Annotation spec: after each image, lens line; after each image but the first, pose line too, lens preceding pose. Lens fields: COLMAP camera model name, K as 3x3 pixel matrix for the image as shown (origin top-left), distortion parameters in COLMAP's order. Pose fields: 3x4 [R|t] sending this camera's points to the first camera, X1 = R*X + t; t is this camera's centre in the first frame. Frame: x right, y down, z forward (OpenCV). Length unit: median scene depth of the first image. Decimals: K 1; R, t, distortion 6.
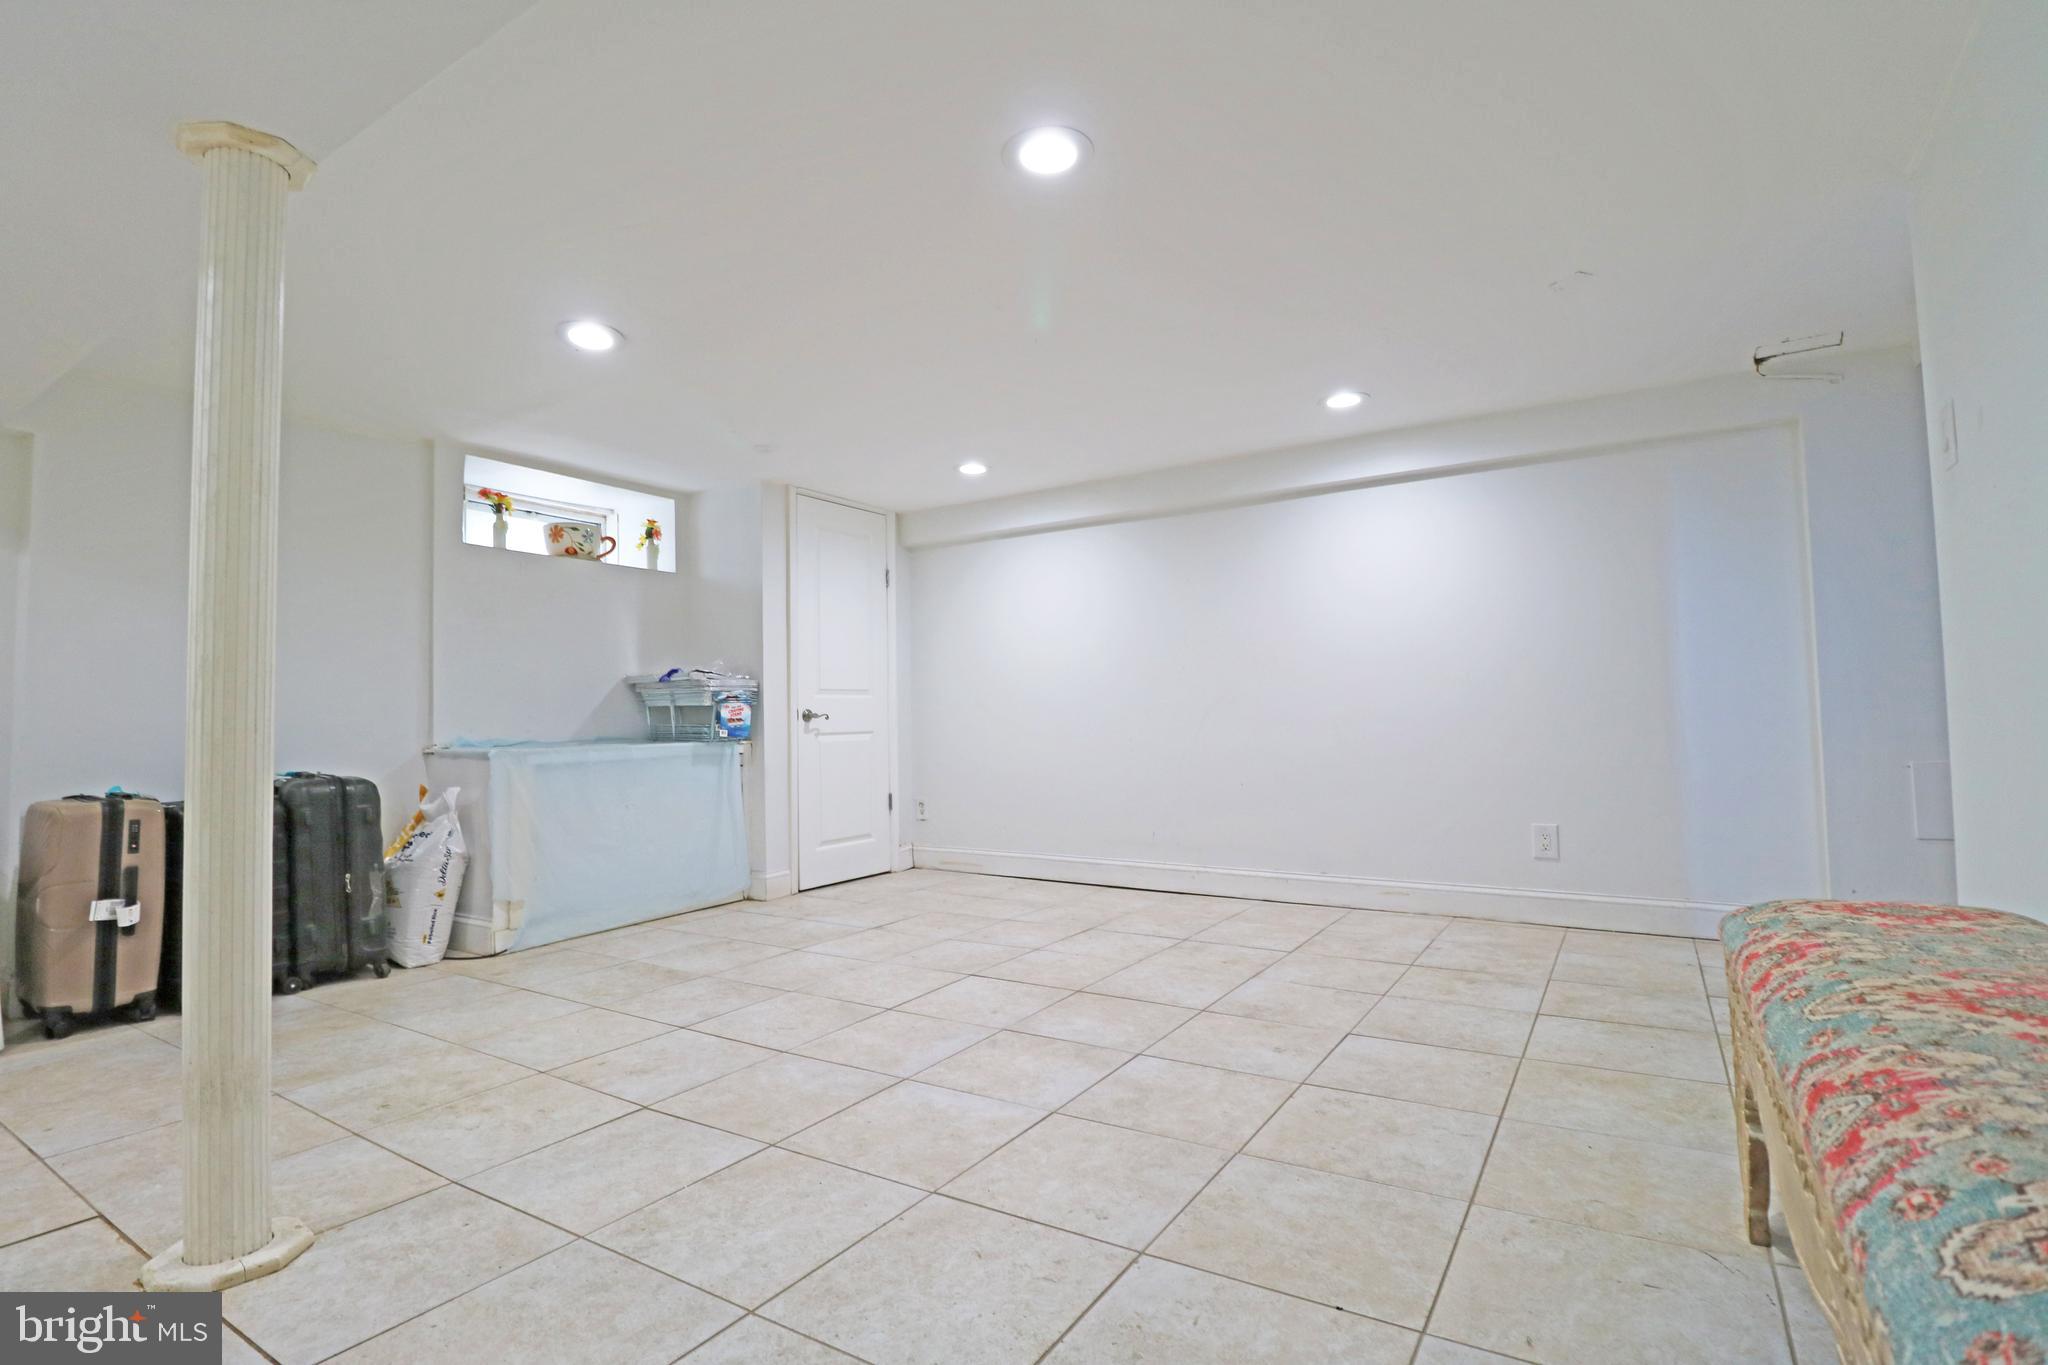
lens RADIAL K [[949.3, 0, 1034.1], [0, 949.3, 671.2], [0, 0, 1]] dist [0.000587, -0.010717]
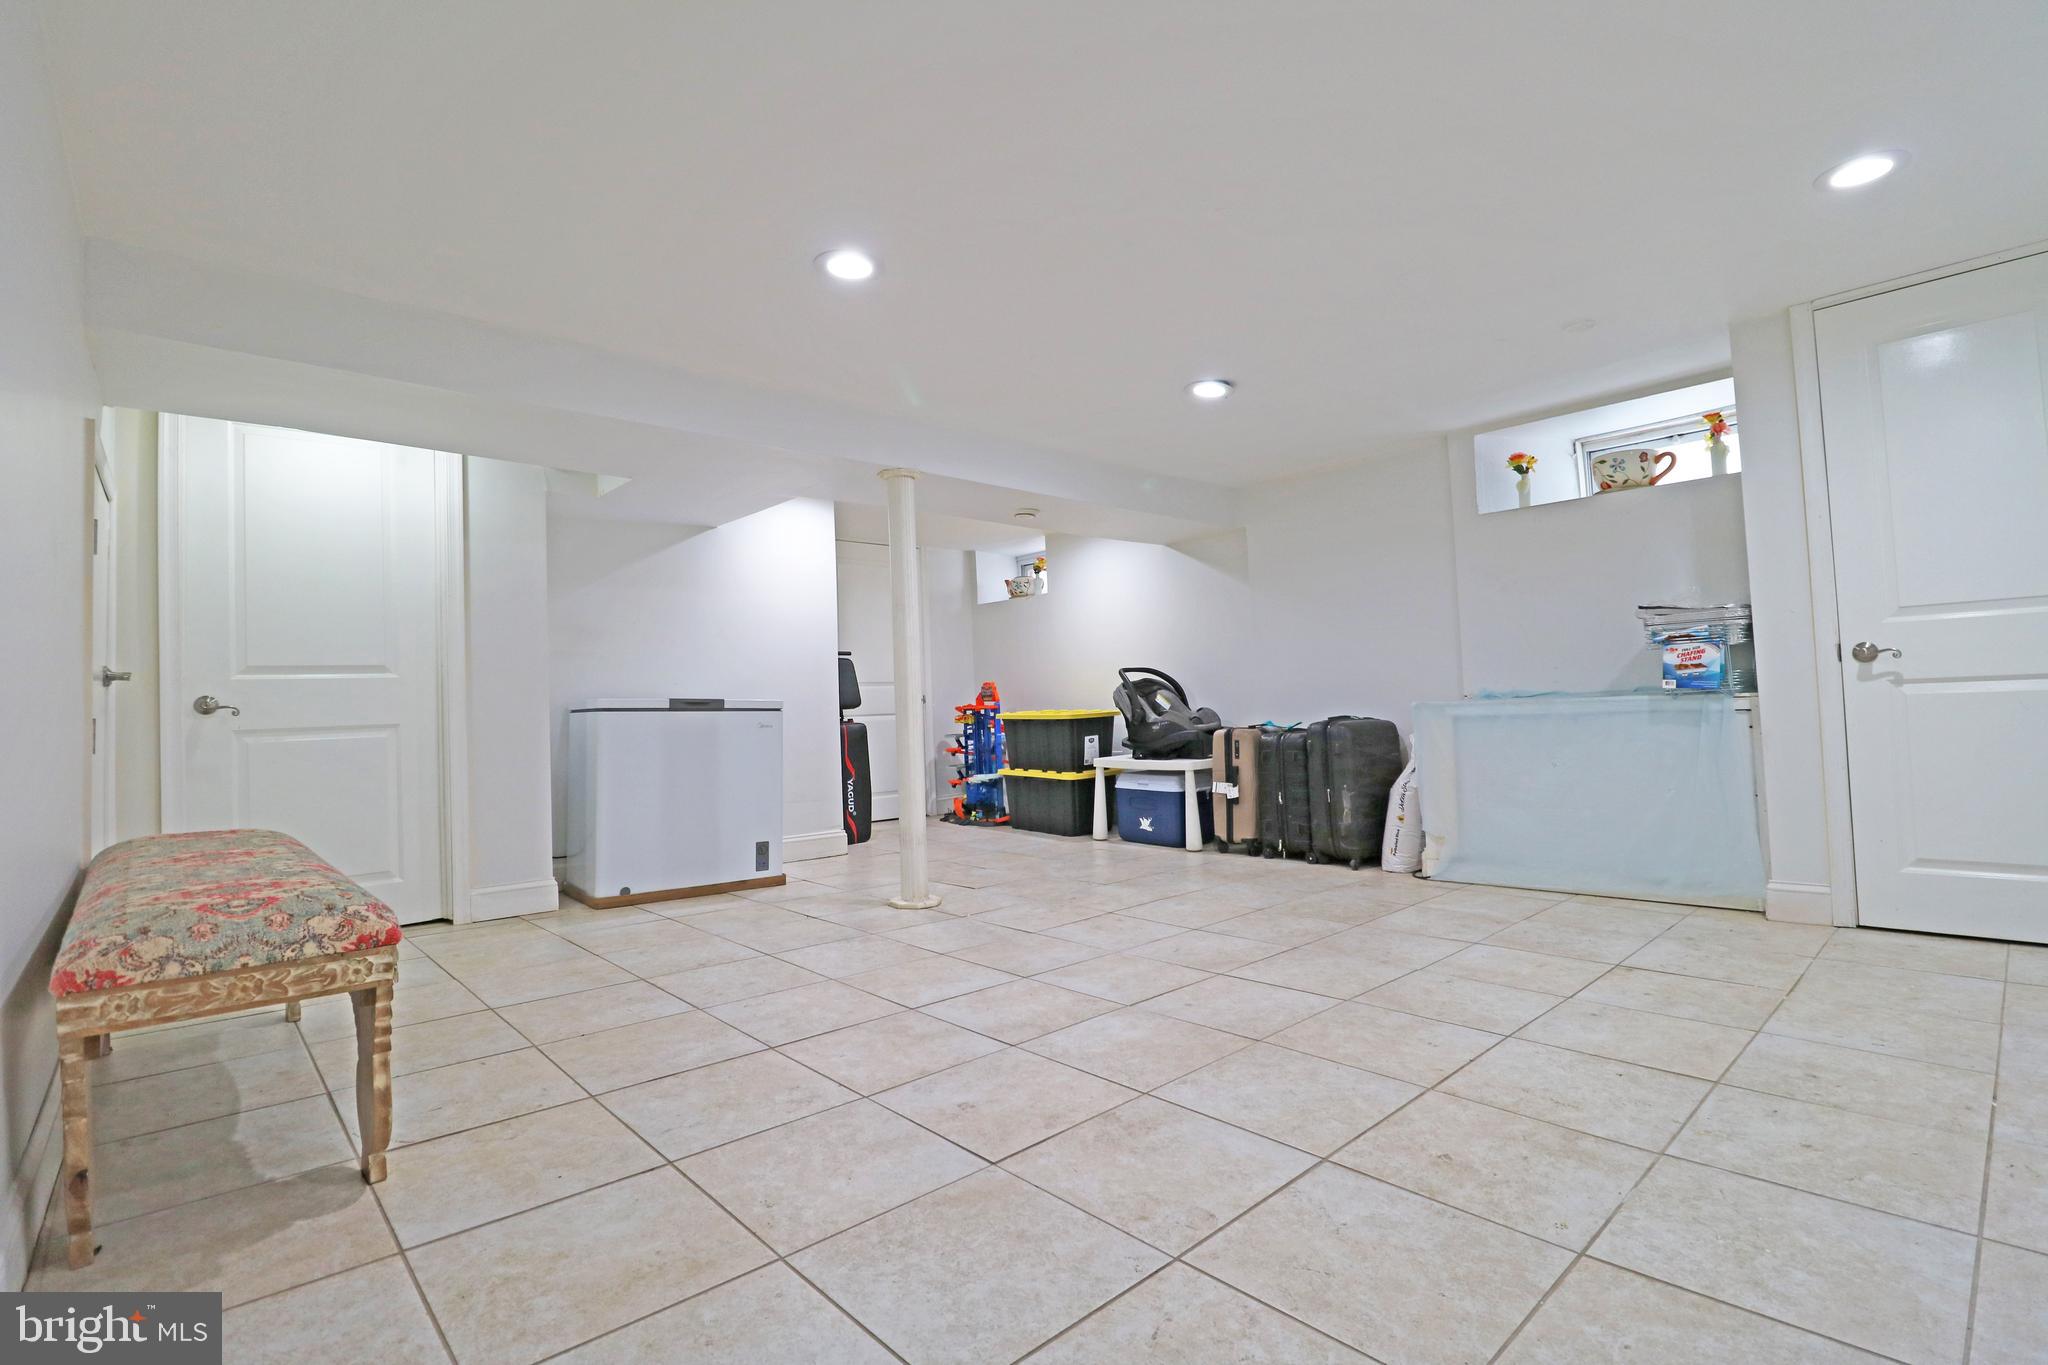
lens RADIAL K [[947.6, 0, 1039.1], [0, 947.6, 667.6], [0, 0, 1]] dist [0.002824, -0.014568]
pose [[-0.247223, -0.012157, -0.968882, 0.984694], [0.089151, 0.995395, -0.035238, 0.059242], [0.964849, -0.095089, -0.245001, 1.238237]]
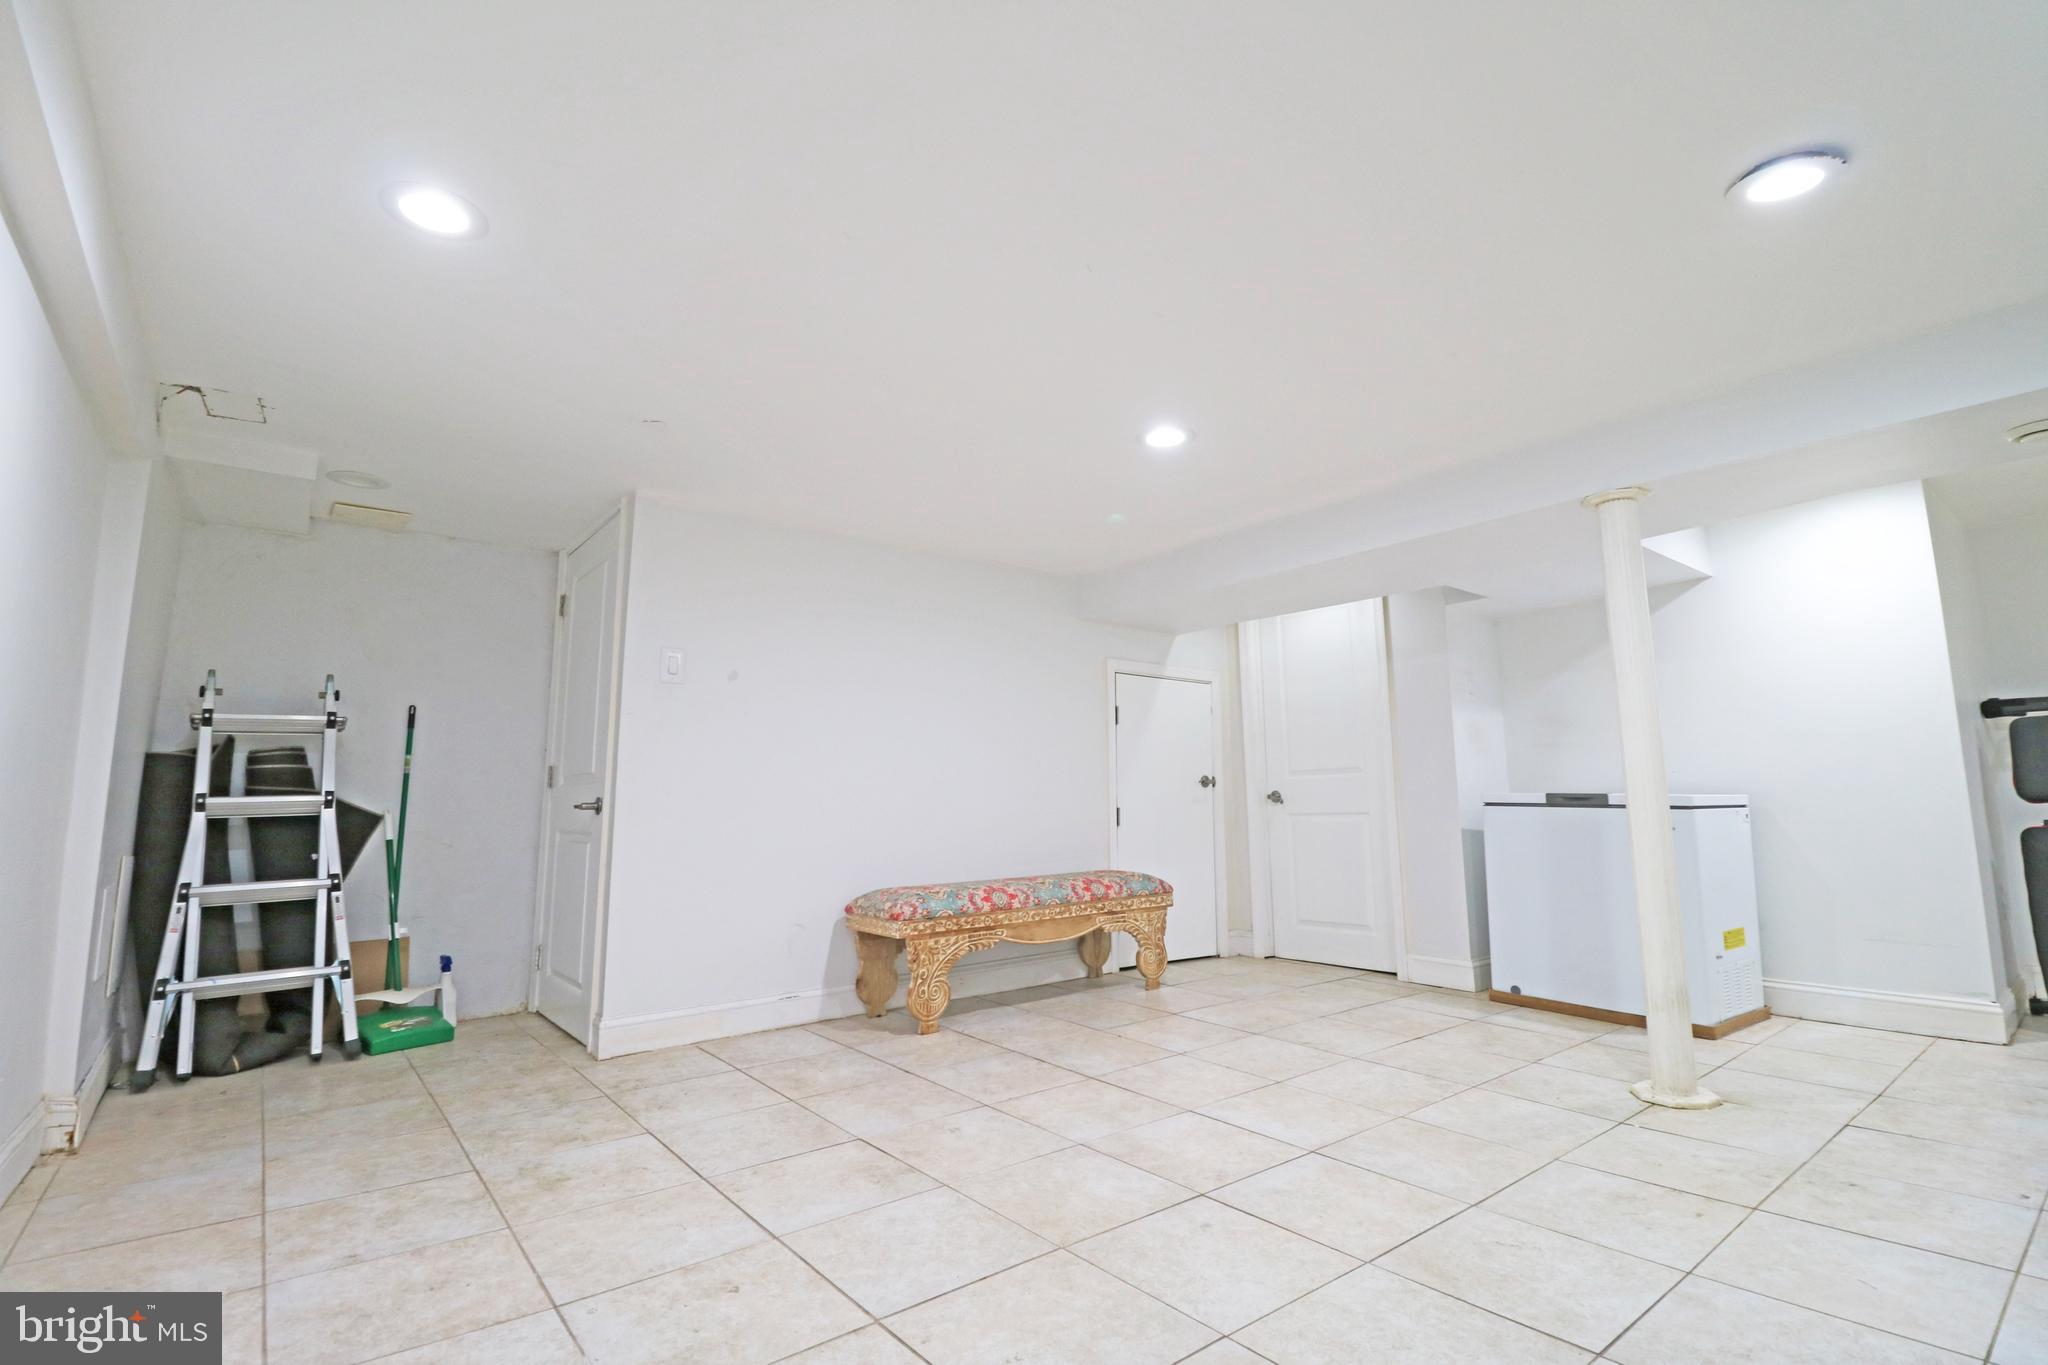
lens RADIAL K [[947.6, 0, 1039.1], [0, 947.6, 667.6], [0, 0, 1]] dist [0.002824, -0.014568]
pose [[-0.947879, 0.075202, 0.309628, -0.193323], [0.011387, 0.979123, -0.202949, 0.102335], [-0.318426, -0.188845, -0.928947, 1.972665]]
